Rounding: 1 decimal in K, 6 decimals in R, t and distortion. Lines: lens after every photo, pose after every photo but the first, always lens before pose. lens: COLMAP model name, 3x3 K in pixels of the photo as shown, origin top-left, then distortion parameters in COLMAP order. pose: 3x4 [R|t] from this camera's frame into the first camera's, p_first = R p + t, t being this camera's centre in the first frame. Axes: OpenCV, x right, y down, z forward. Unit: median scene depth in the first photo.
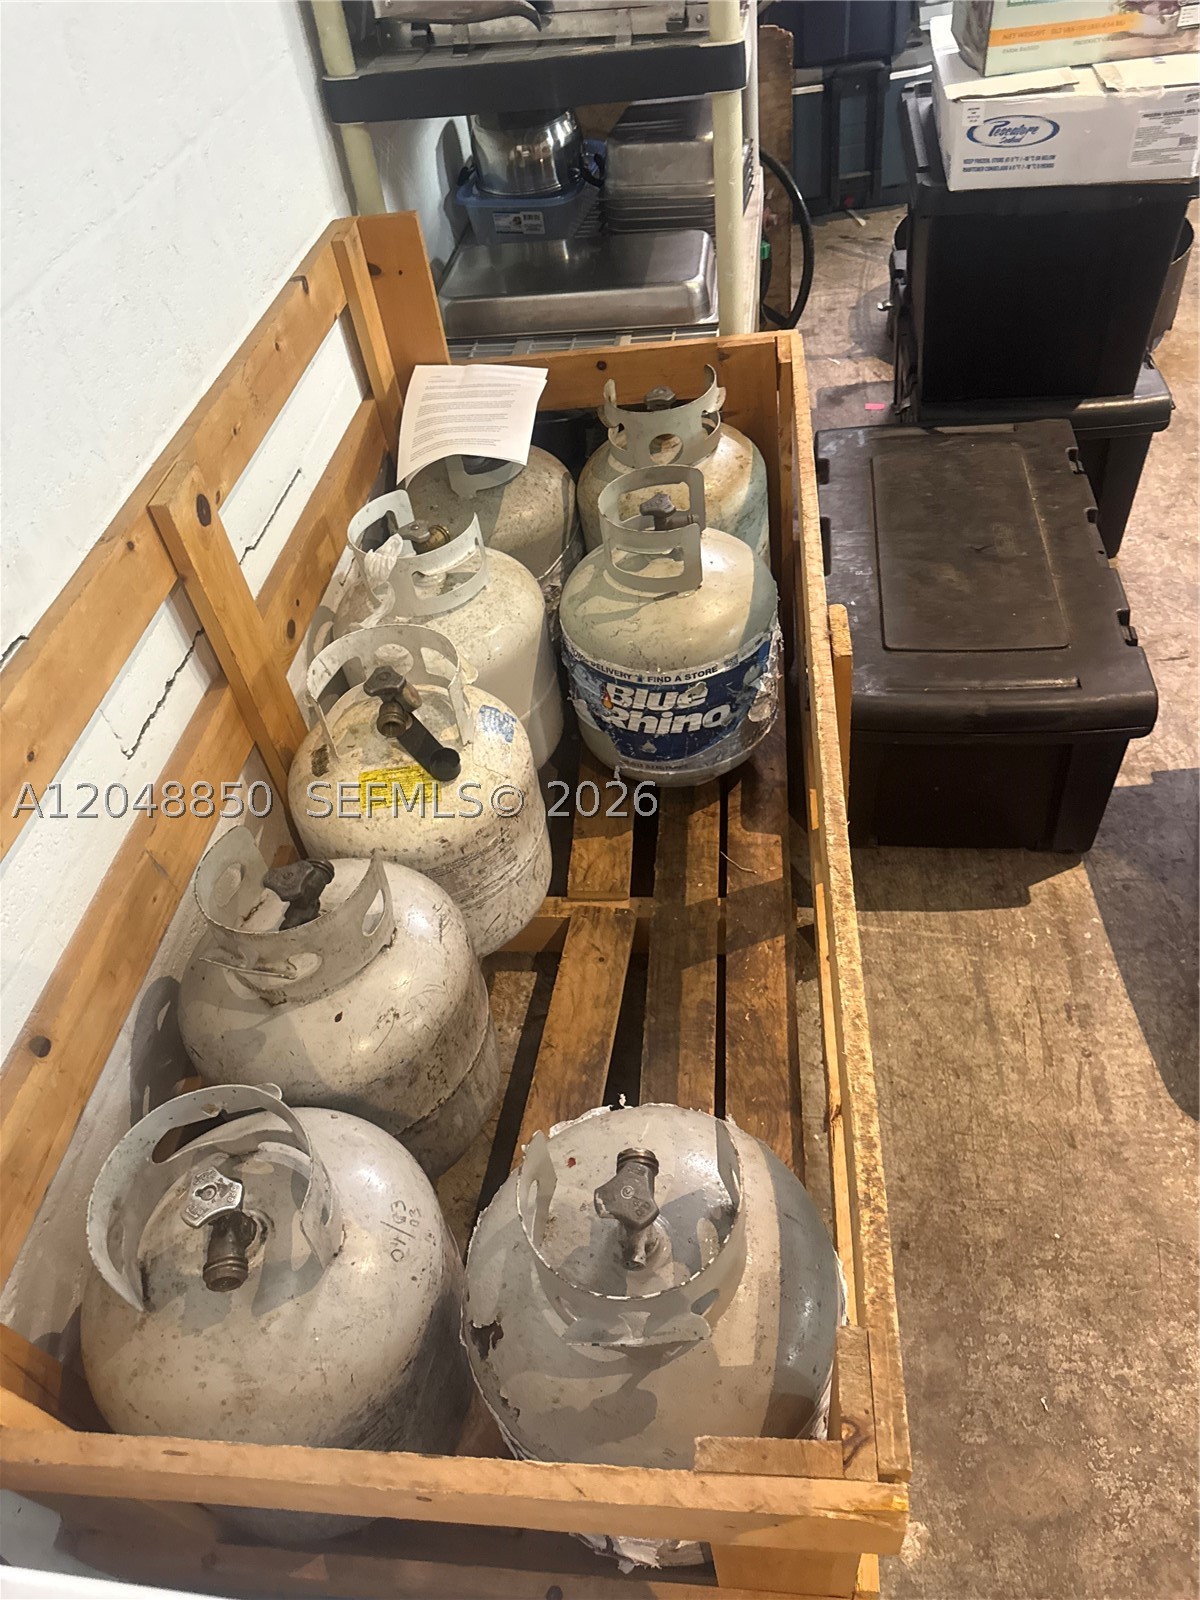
lens RADIAL K [[1145.0, 0, 600.0], [0, 1145.0, 800.0], [0, 0, 1]] dist [0.019745, -0.026914]
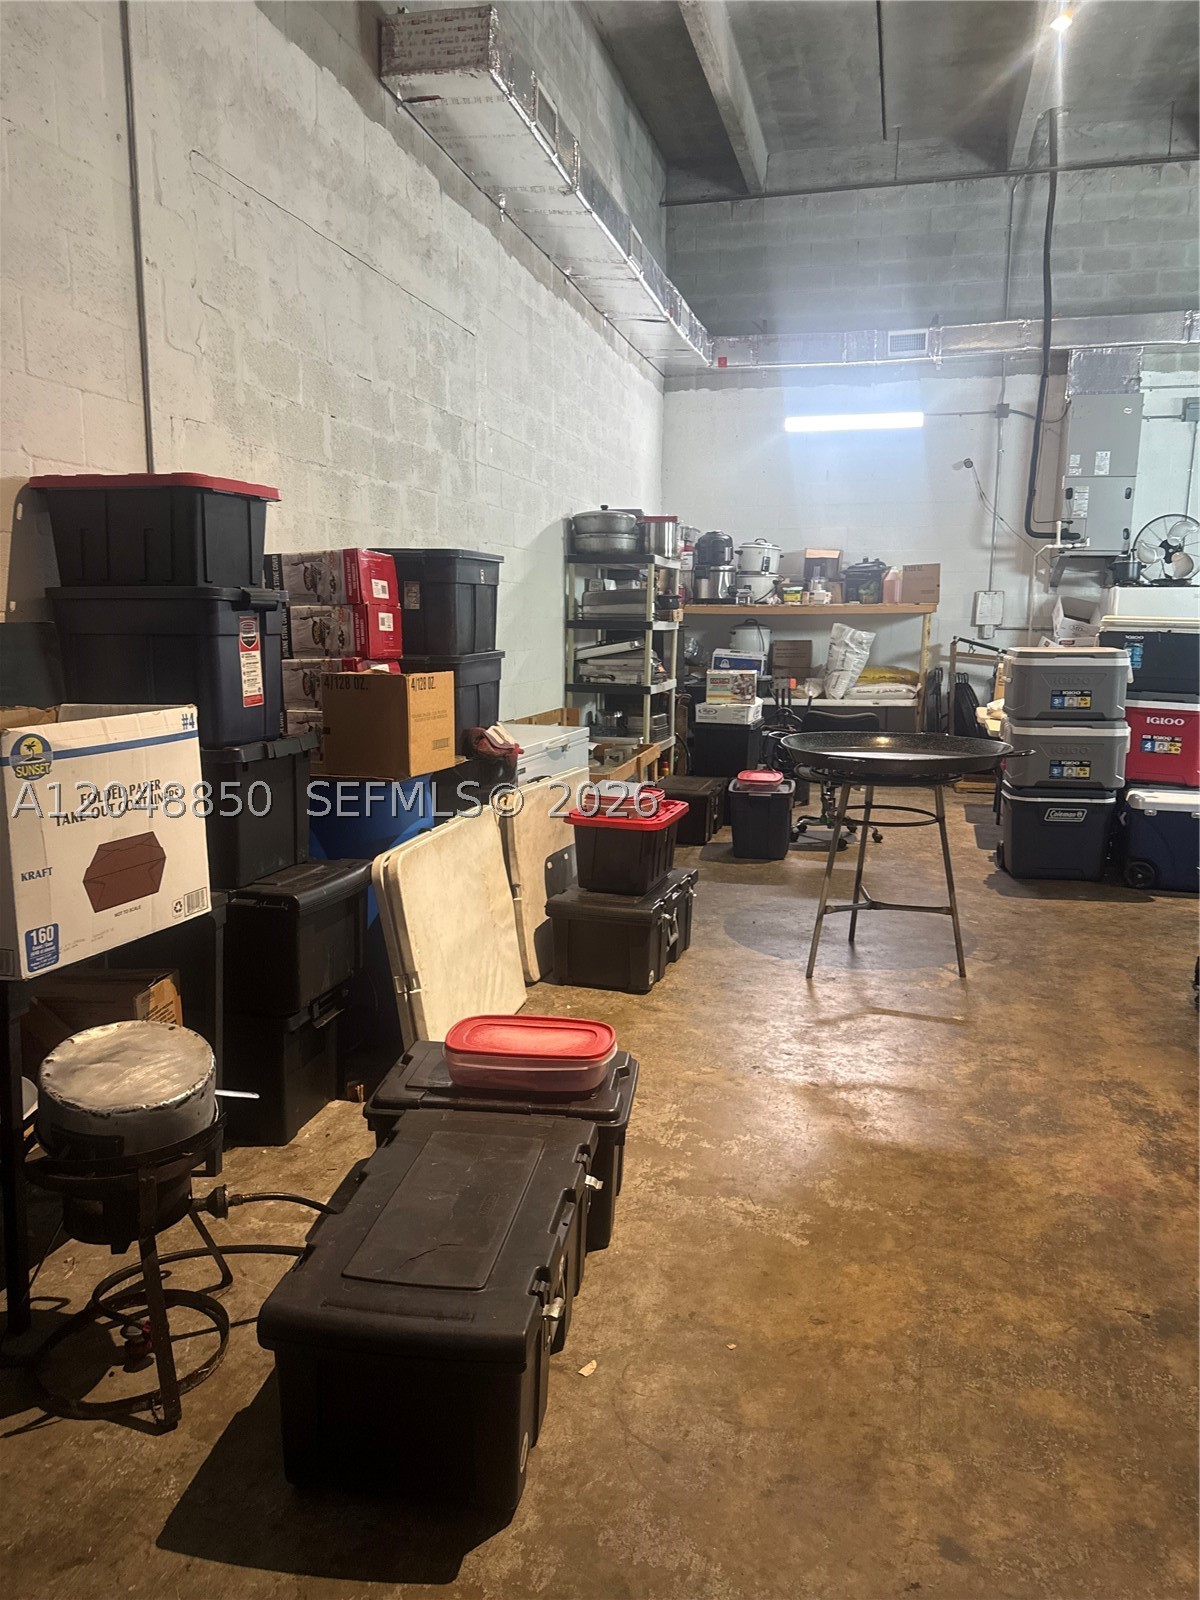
lens RADIAL K [[1105.5, 0, 600.0], [0, 1105.5, 800.0], [0, 0, 1]] dist [0.178660, -0.370559]
pose [[0.982447, 0.143567, -0.119107, 0.523408], [-0.186108, 0.797888, -0.573357, 2.403577], [0.012719, 0.585459, 0.810602, -2.483267]]
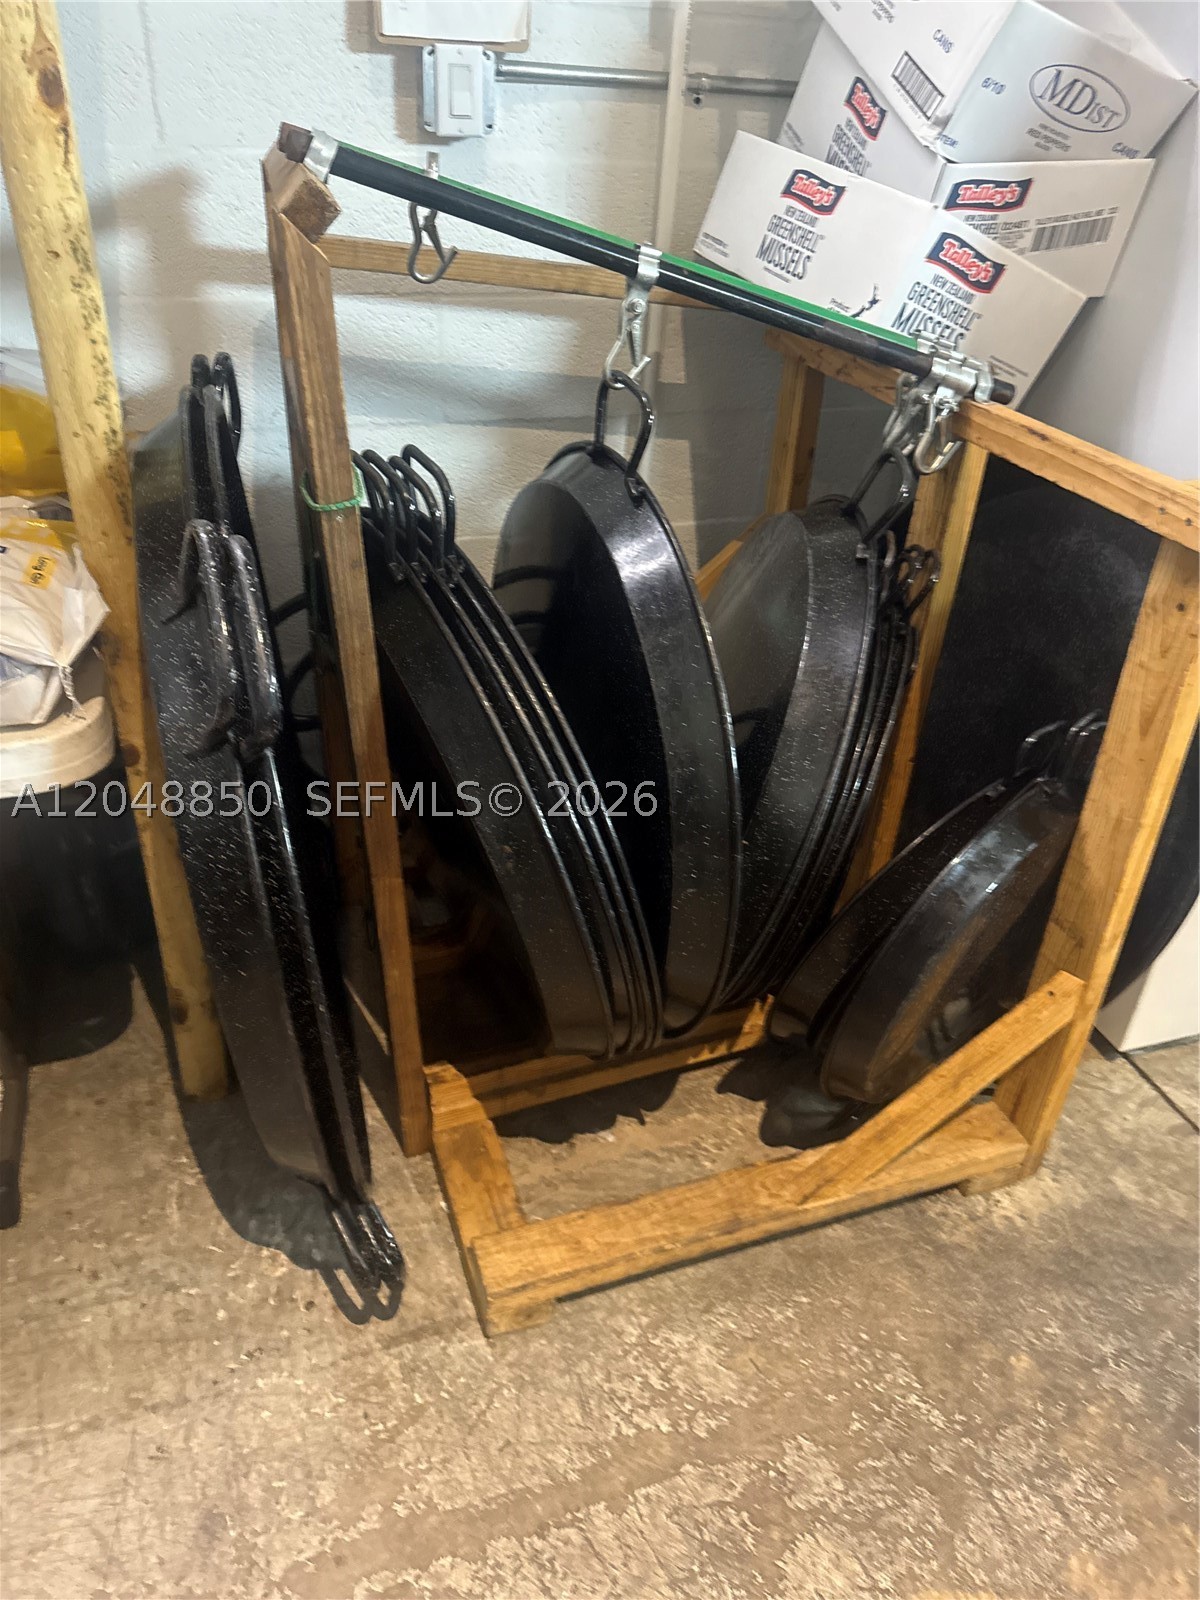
lens RADIAL K [[1145.0, 0, 600.0], [0, 1145.0, 800.0], [0, 0, 1]] dist [0.019745, -0.026914]
pose [[0.890846, -0.095019, 0.444258, 1.311282], [0.203247, 0.957921, -0.202678, -1.285950], [-0.406306, 0.270849, 0.872672, 1.093202]]
